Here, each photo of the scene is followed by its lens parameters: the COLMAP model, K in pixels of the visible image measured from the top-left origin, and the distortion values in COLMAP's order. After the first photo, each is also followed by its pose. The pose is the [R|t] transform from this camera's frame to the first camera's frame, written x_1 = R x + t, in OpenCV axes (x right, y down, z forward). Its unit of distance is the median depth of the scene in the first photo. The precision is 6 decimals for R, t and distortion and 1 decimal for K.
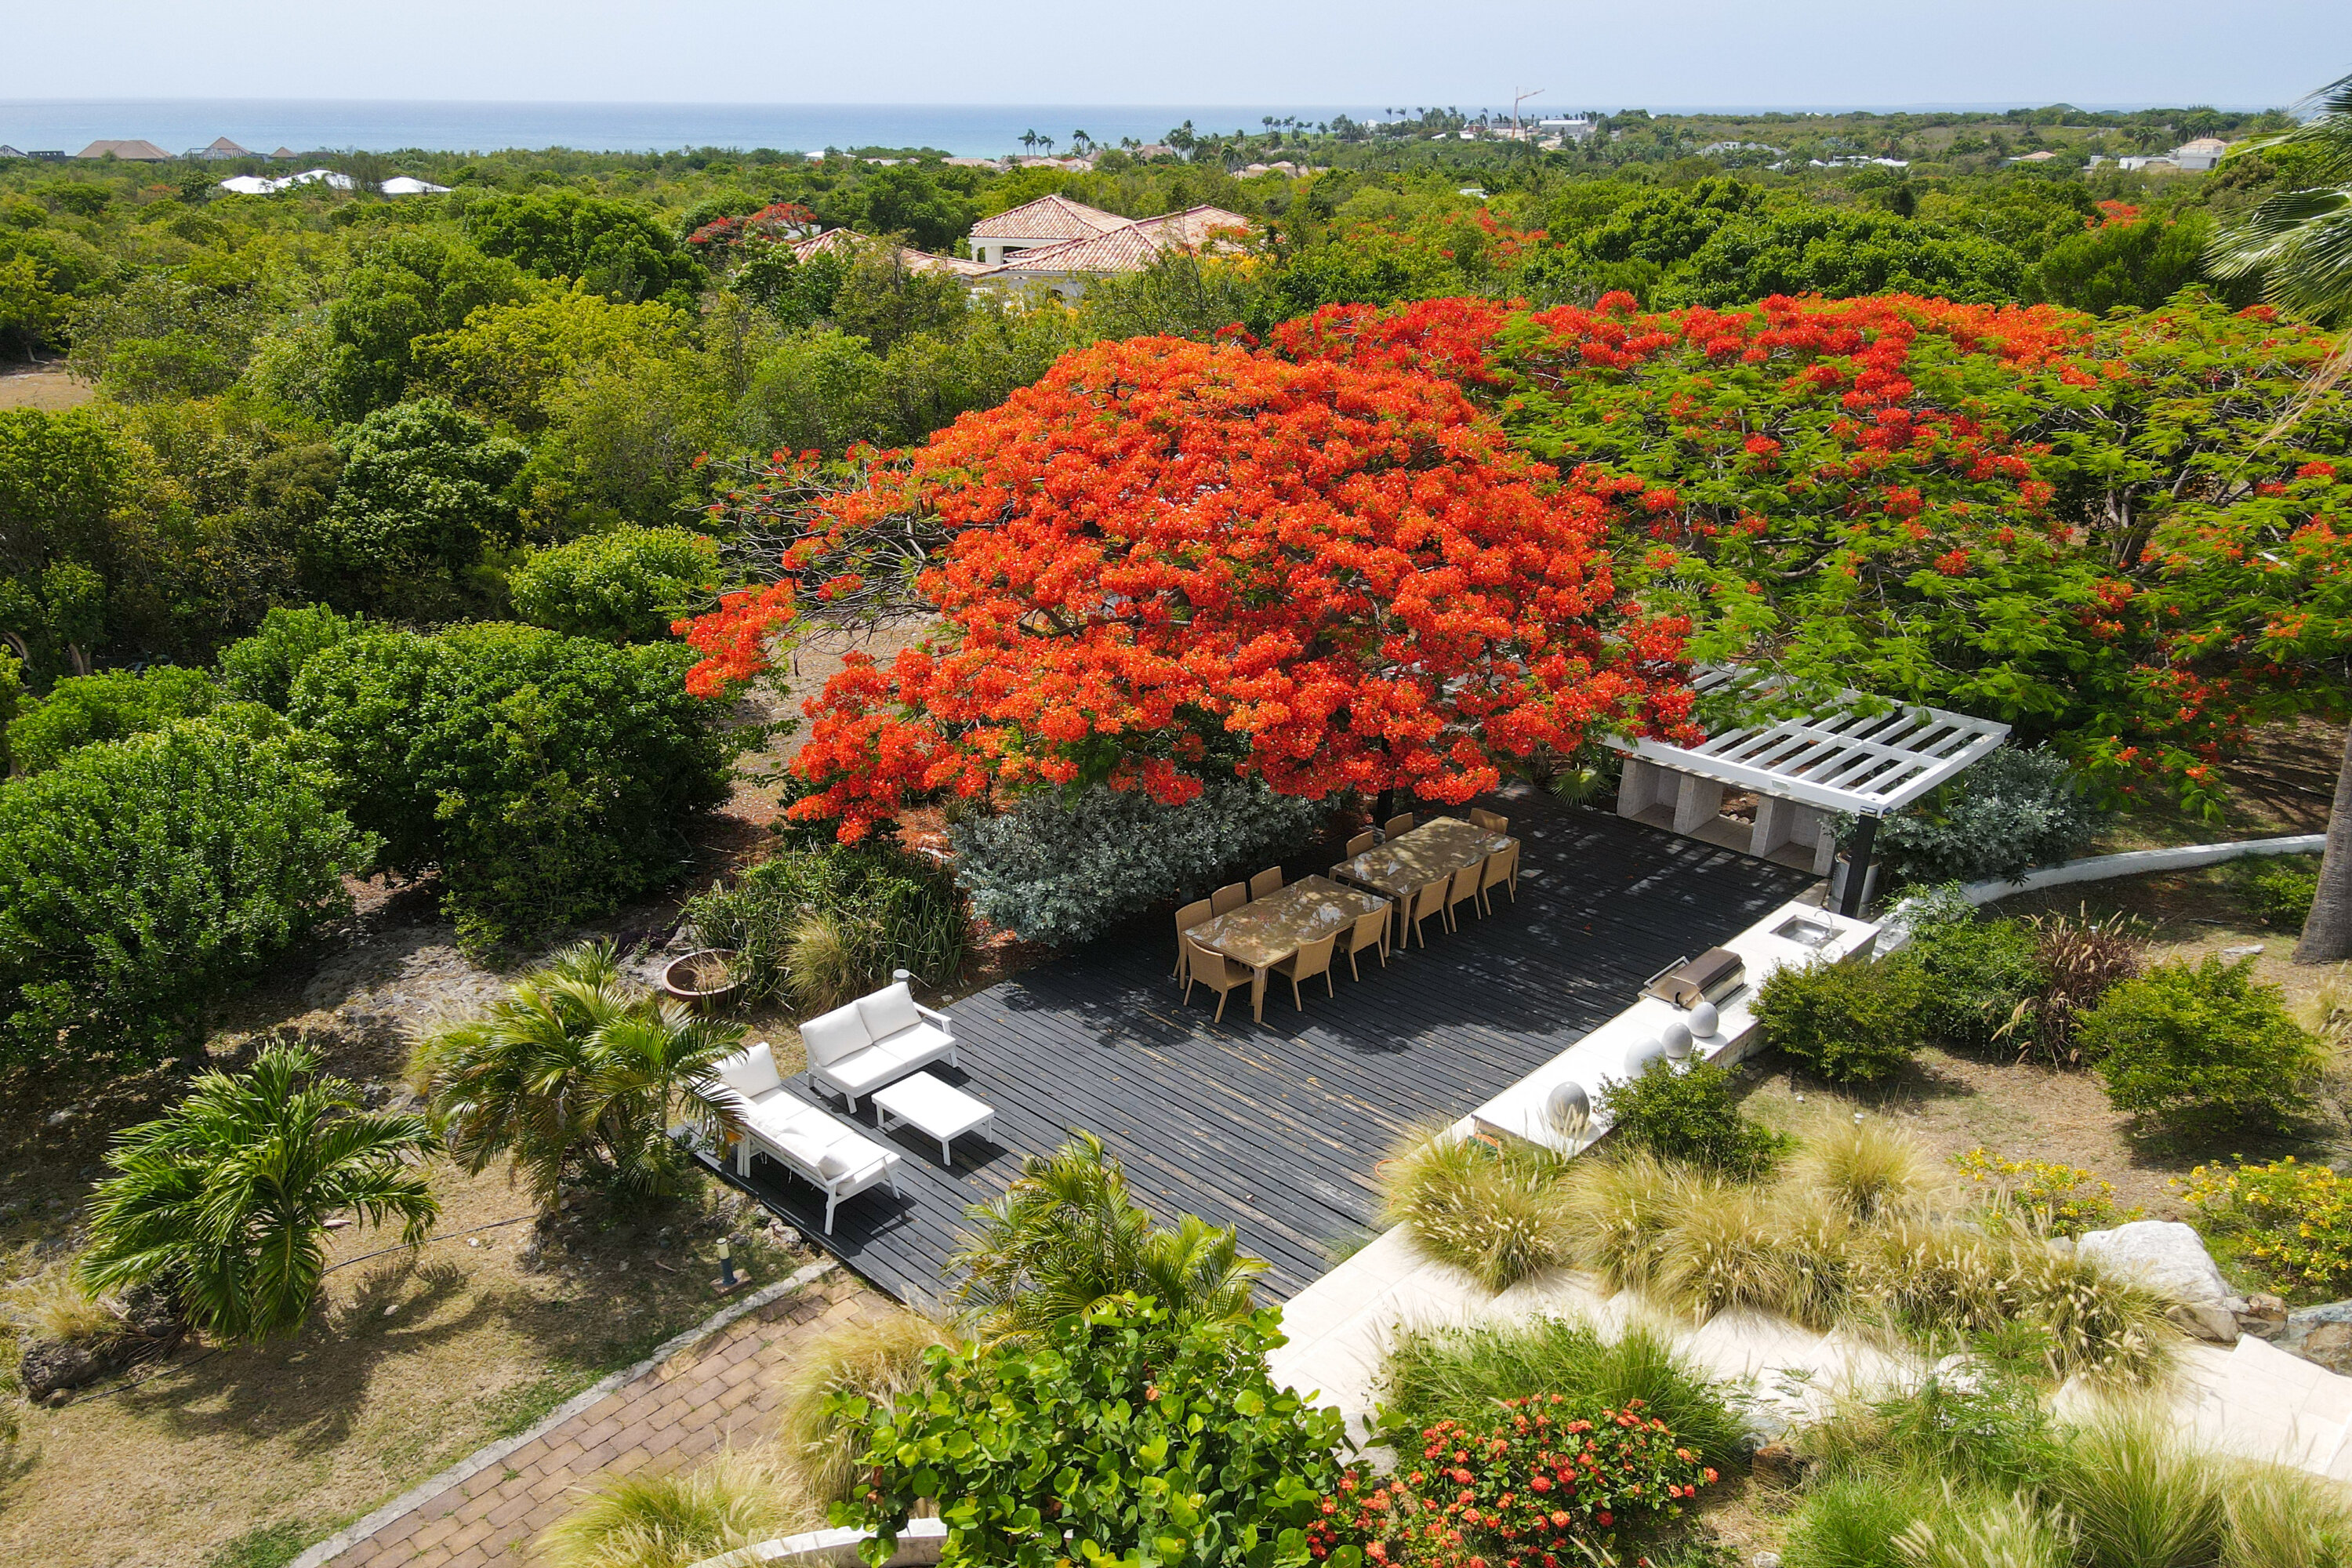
lens RADIAL K [[1663.0, 0, 1170.5], [0, 1663.0, 789.1], [0, 0, 1]] dist [0.006580, 0.002268]
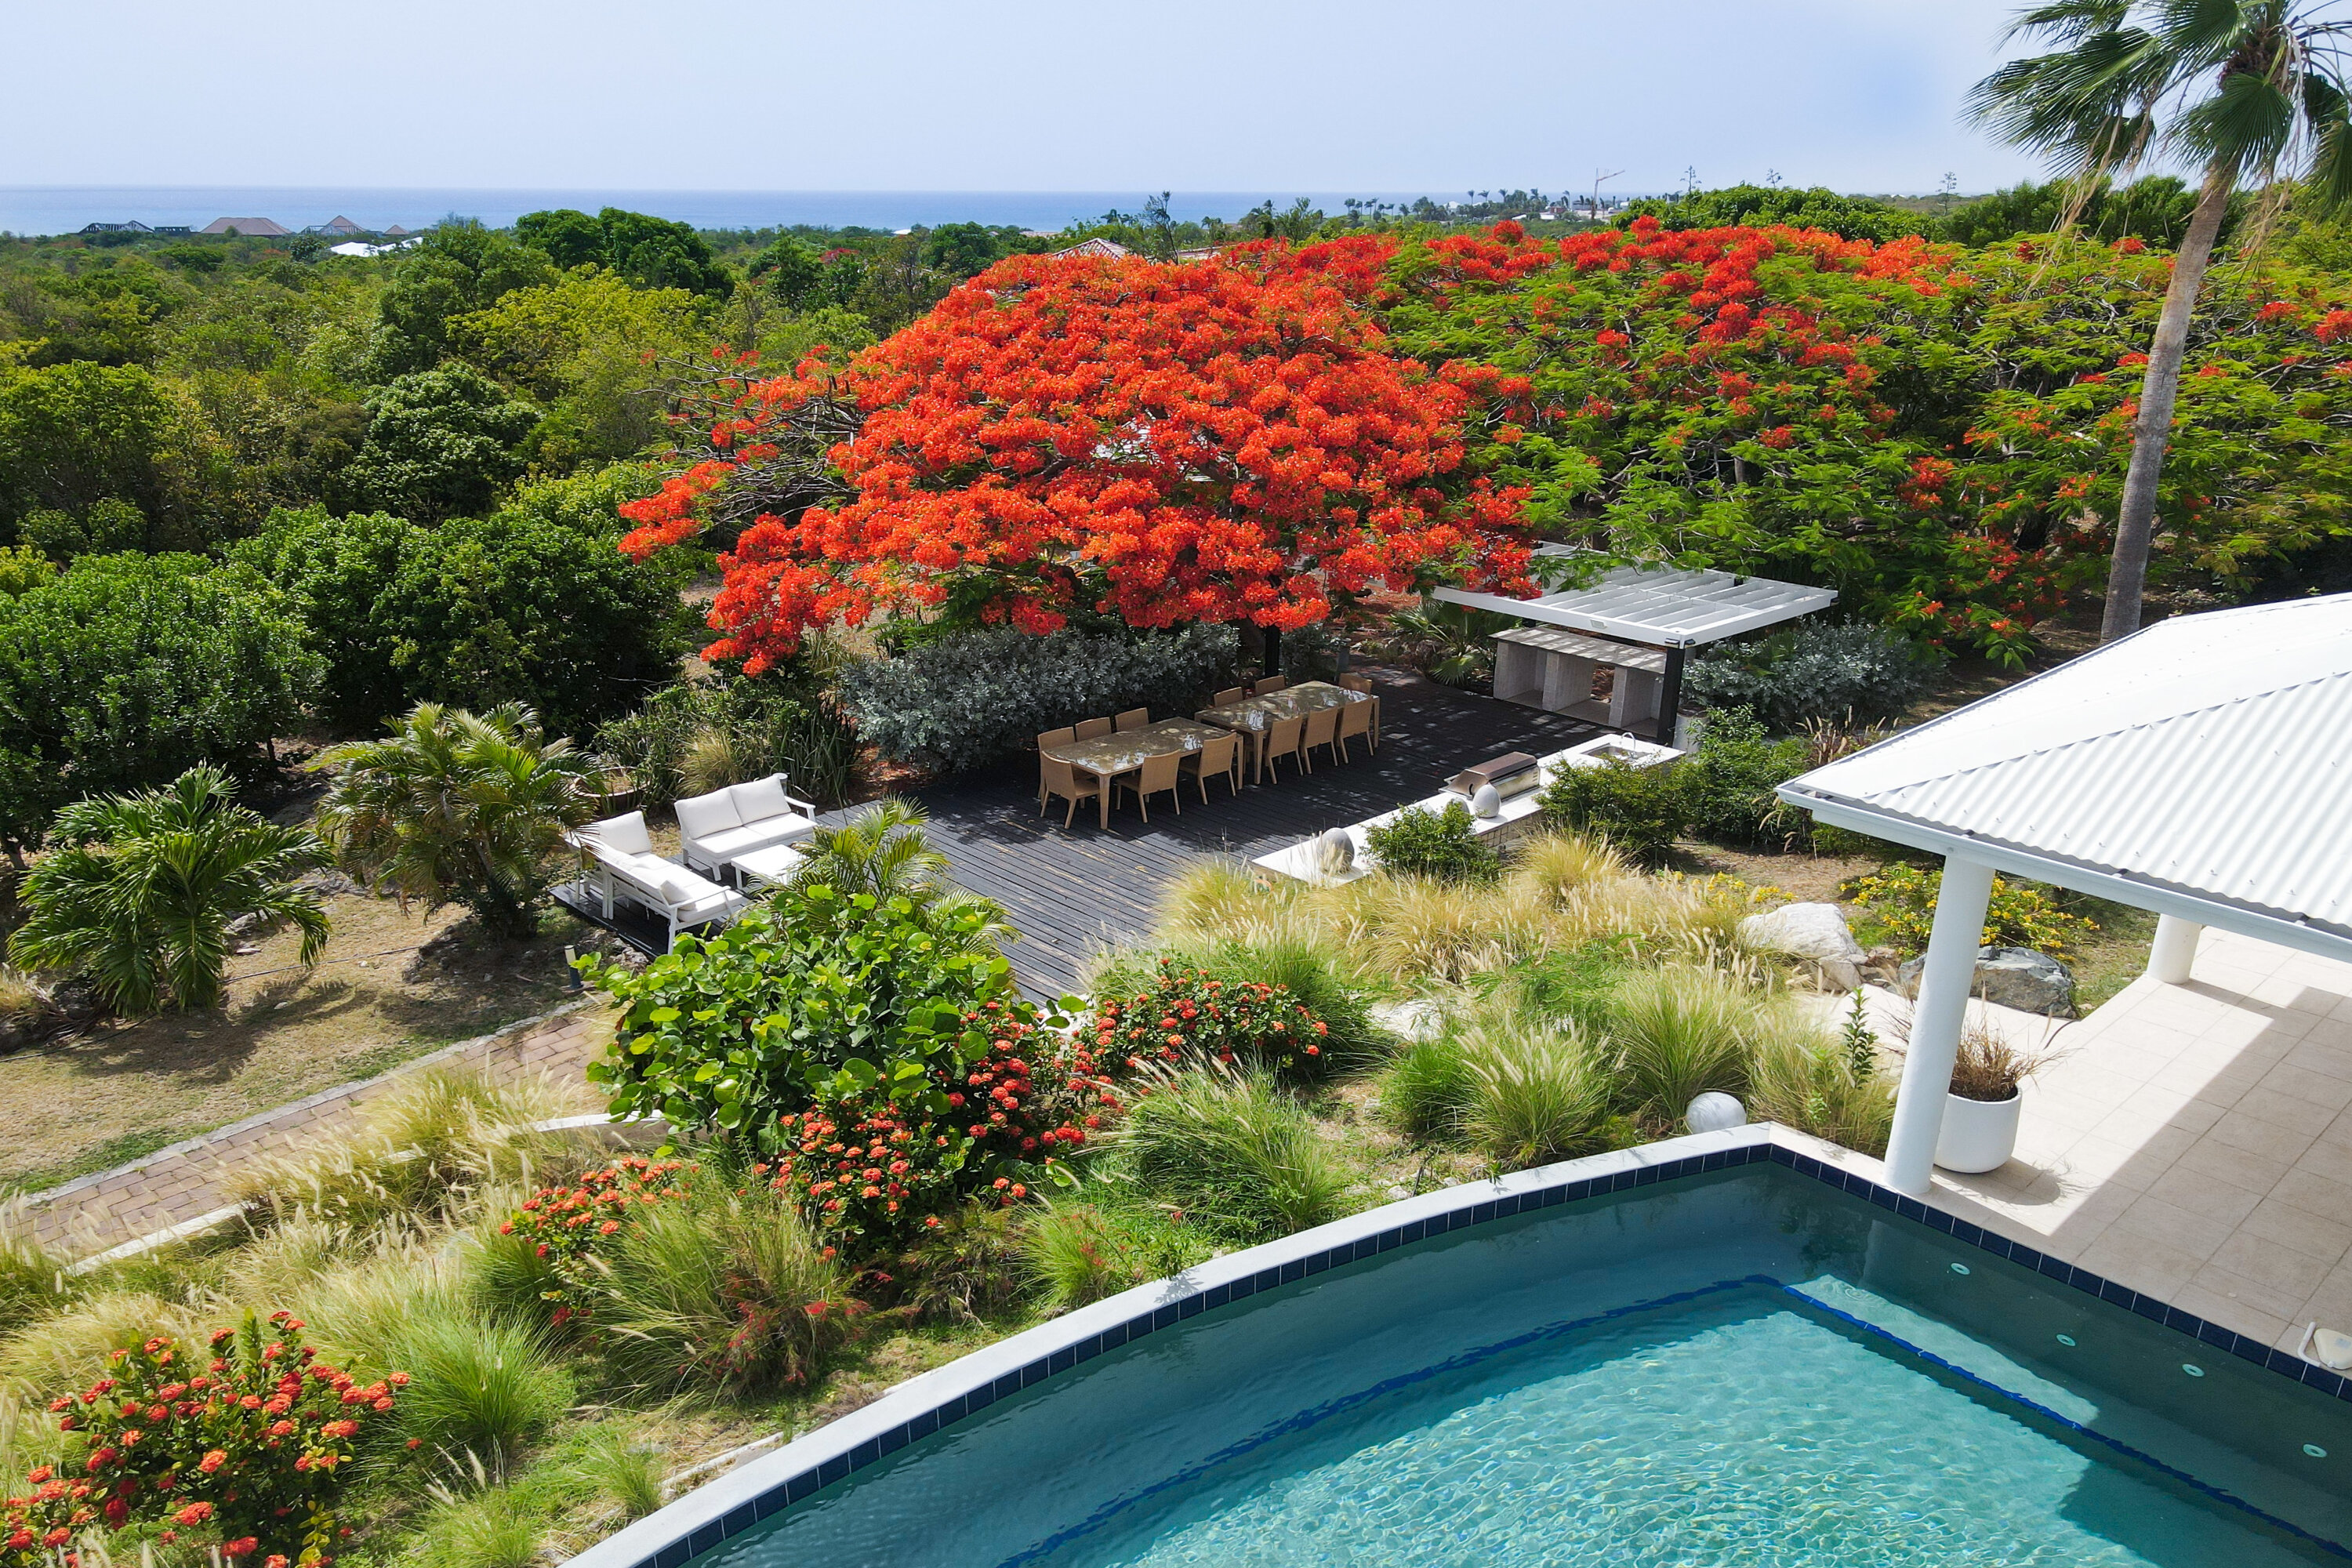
lens RADIAL K [[1688.3, 0, 1181.2], [0, 1688.3, 778.9], [0, 0, 1]] dist [0.005870, 0.001794]
pose [[0.998791, 0.017493, -0.045941, 0.141273], [-0.020207, 0.998036, -0.059289, 0.158844], [0.044813, 0.060145, 0.997183, -0.092031]]
